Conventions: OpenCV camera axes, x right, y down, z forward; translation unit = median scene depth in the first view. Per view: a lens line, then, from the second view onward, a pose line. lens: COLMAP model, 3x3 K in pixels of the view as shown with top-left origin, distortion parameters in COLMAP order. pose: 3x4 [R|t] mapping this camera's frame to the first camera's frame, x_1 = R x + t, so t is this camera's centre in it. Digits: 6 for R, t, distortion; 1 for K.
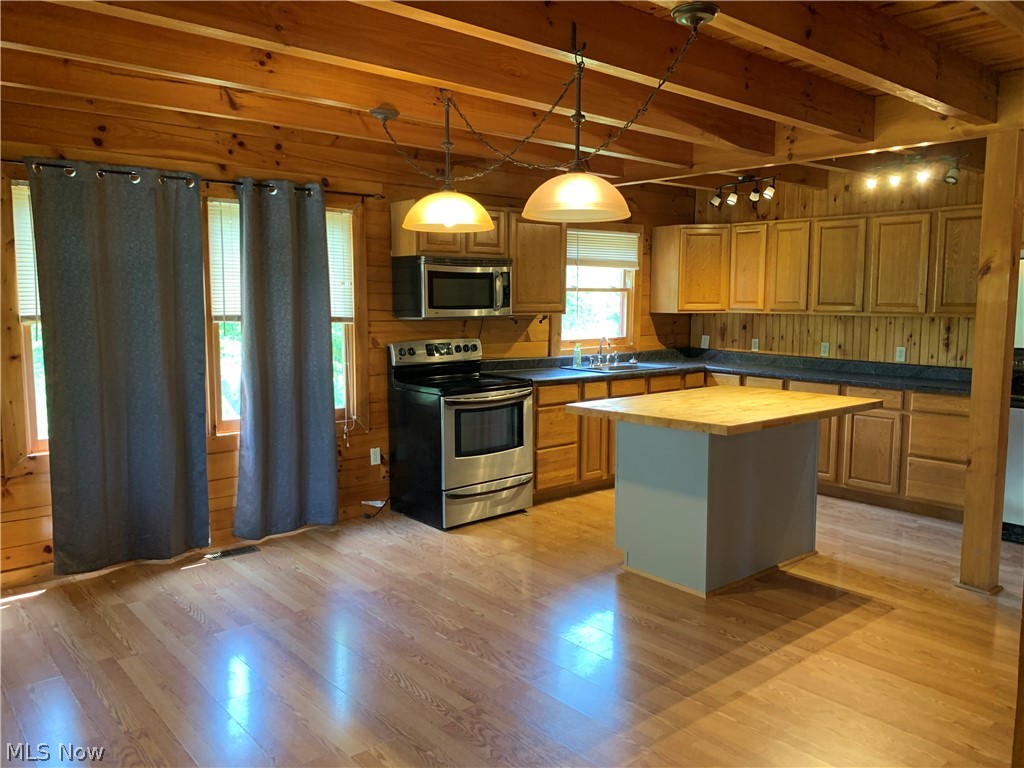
lens RADIAL K [[797.8, 0, 512.0], [0, 797.8, 384.0], [0, 0, 1]] dist [-0.001367, -0.008303]
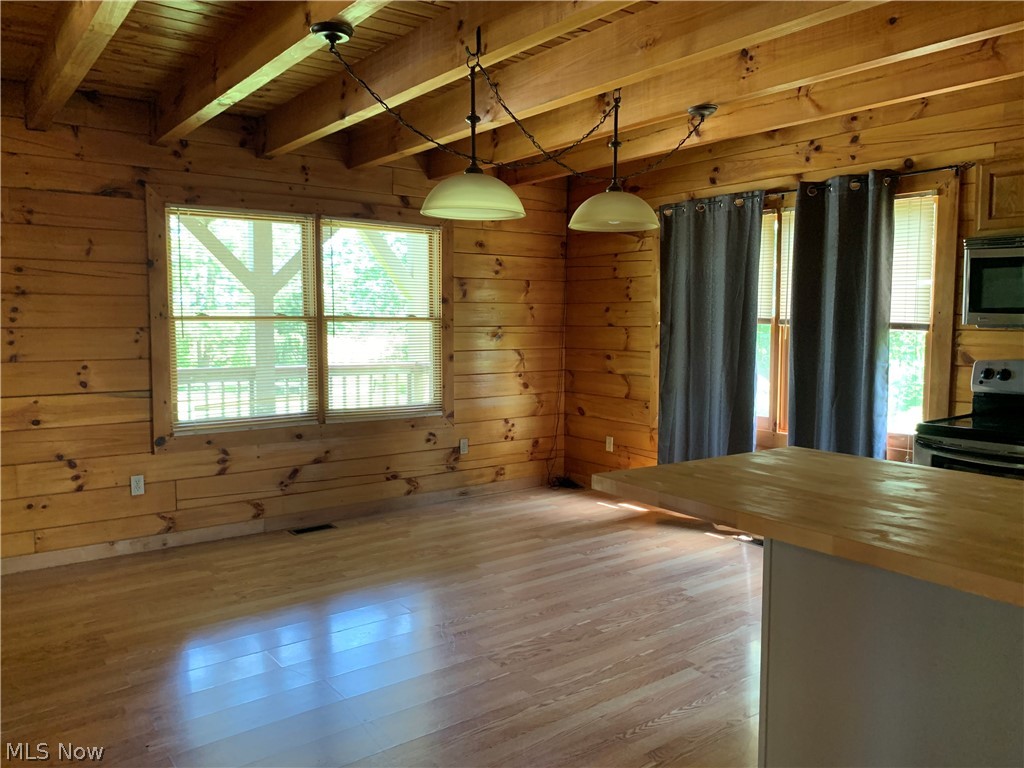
lens RADIAL K [[769.7, 0, 504.5], [0, 769.7, 378.6], [0, 0, 1]] dist [0.092256, -0.196352]
pose [[-0.074211, 0.078463, -0.994151, 0.667660], [-0.106608, 0.990563, 0.086138, -0.055496], [0.991528, 0.112376, -0.065145, 0.690367]]
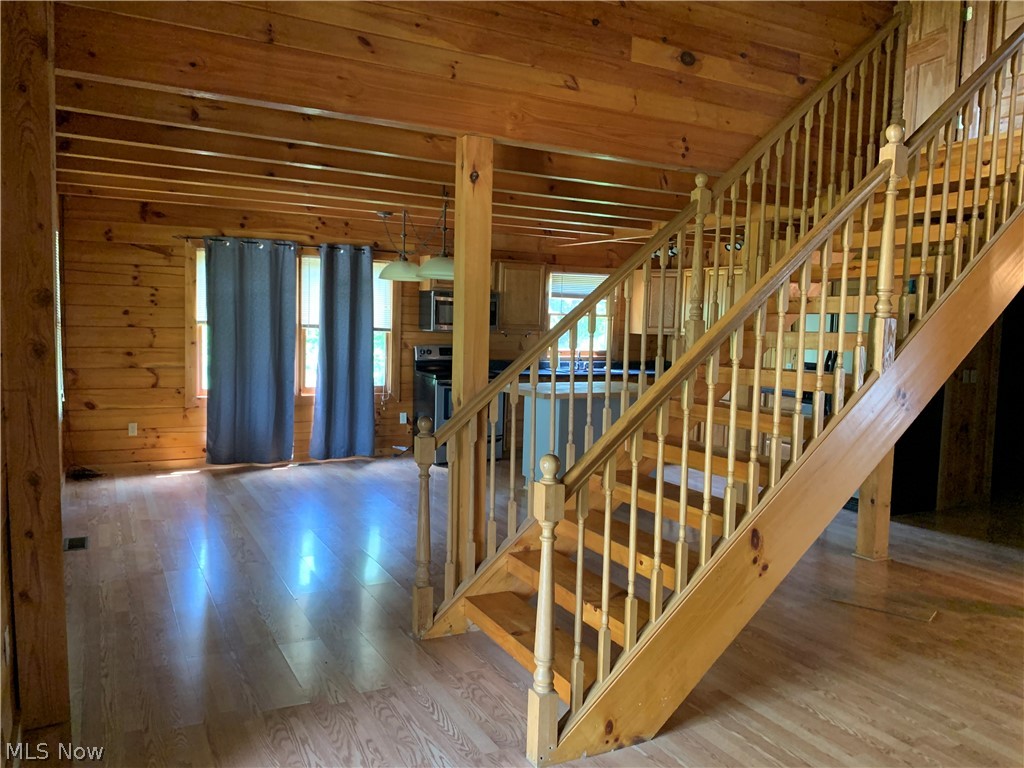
lens RADIAL K [[797.8, 0, 512.0], [0, 797.8, 384.0], [0, 0, 1]] dist [-0.001367, -0.008303]
pose [[0.974776, 0.044532, -0.218697, 0.423206], [-0.050506, 0.998486, -0.021799, 0.054032], [0.217395, 0.032295, 0.975549, -0.537064]]
